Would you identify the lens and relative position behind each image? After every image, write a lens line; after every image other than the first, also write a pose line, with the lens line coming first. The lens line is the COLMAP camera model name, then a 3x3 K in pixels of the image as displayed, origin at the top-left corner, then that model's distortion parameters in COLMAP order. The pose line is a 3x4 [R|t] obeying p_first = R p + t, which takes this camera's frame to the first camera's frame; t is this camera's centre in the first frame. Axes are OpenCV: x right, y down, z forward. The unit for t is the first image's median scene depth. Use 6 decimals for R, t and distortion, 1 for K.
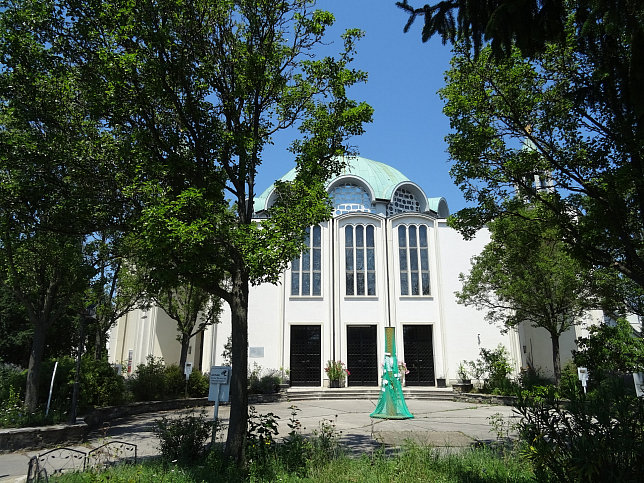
lens RADIAL K [[462.8, 0, 322.0], [0, 462.8, 241.5], [0, 0, 1]] dist [0.010774, 0.002637]
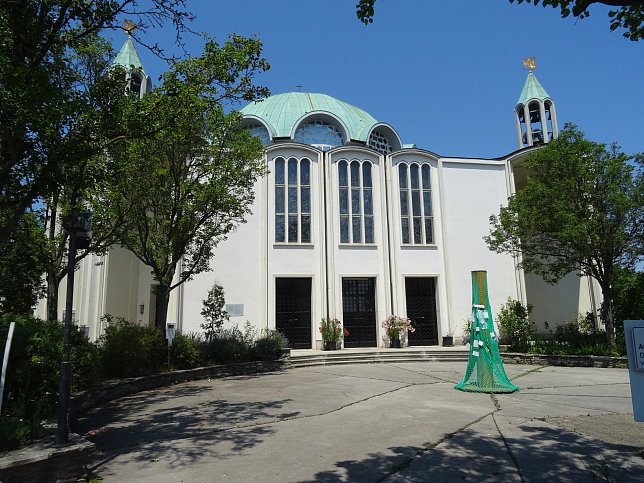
lens RADIAL K [[462.8, 0, 322.0], [0, 462.8, 241.5], [0, 0, 1]] dist [0.010774, 0.002637]
pose [[0.985402, 0.012407, 0.169791, -0.125285], [-0.026472, 0.996376, 0.080829, 0.046126], [-0.168172, -0.084144, 0.982160, 0.173473]]
